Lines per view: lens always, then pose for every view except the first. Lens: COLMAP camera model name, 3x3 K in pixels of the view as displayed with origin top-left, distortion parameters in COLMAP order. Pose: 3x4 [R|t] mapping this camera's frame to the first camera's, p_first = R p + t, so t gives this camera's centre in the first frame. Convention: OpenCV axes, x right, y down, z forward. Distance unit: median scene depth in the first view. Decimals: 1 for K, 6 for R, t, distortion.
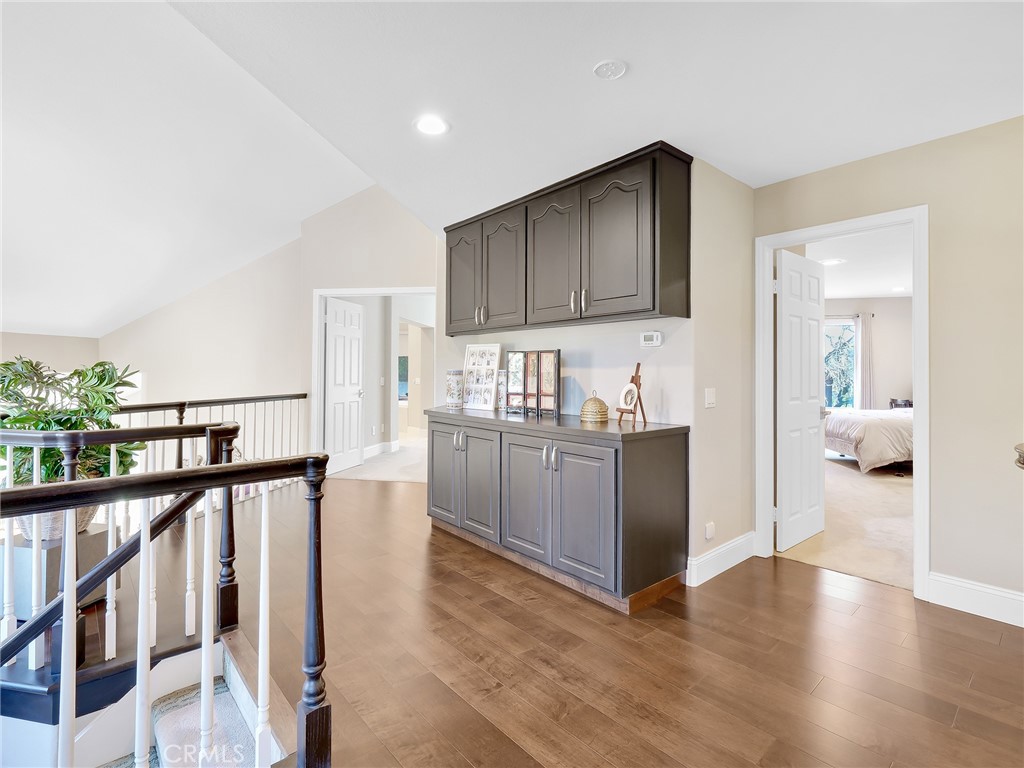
lens RADIAL K [[501.0, 0, 511.3], [0, 501.0, 378.6], [0, 0, 1]] dist [-0.016643, 0.000002]
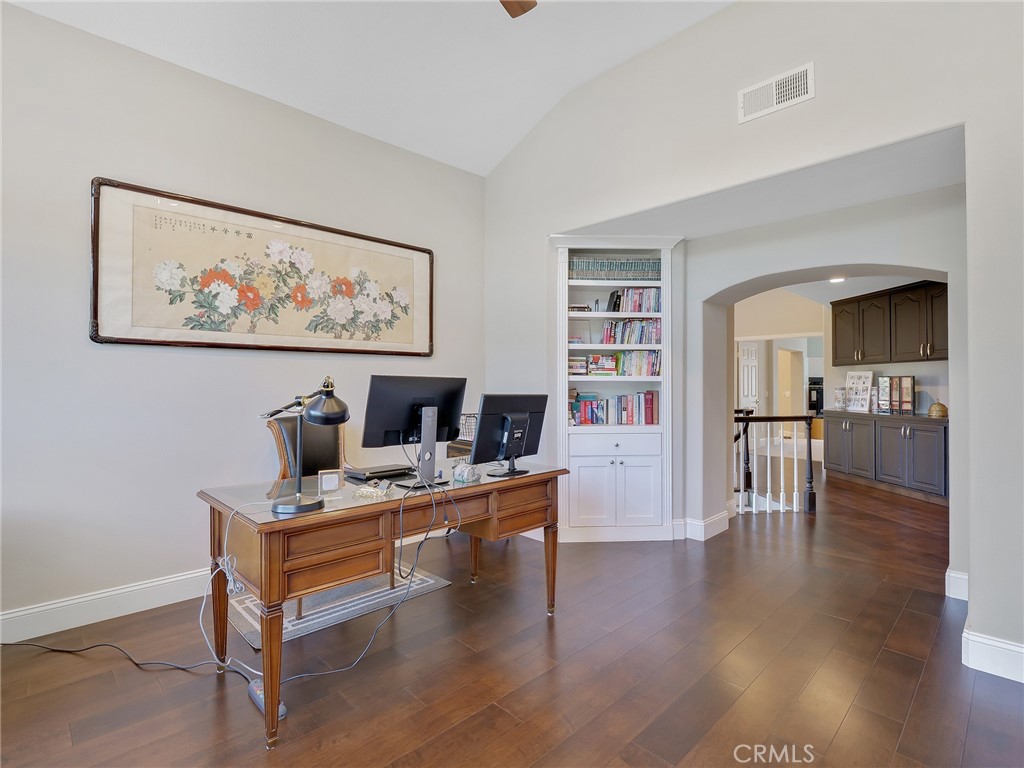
lens RADIAL K [[501.0, 0, 511.3], [0, 501.0, 378.6], [0, 0, 1]] dist [-0.016643, 0.000002]
pose [[0.805294, -0.012086, -0.592752, -0.011075], [-0.004116, 0.999654, -0.025974, 0.002859], [0.592861, 0.023356, 0.804966, -1.095353]]
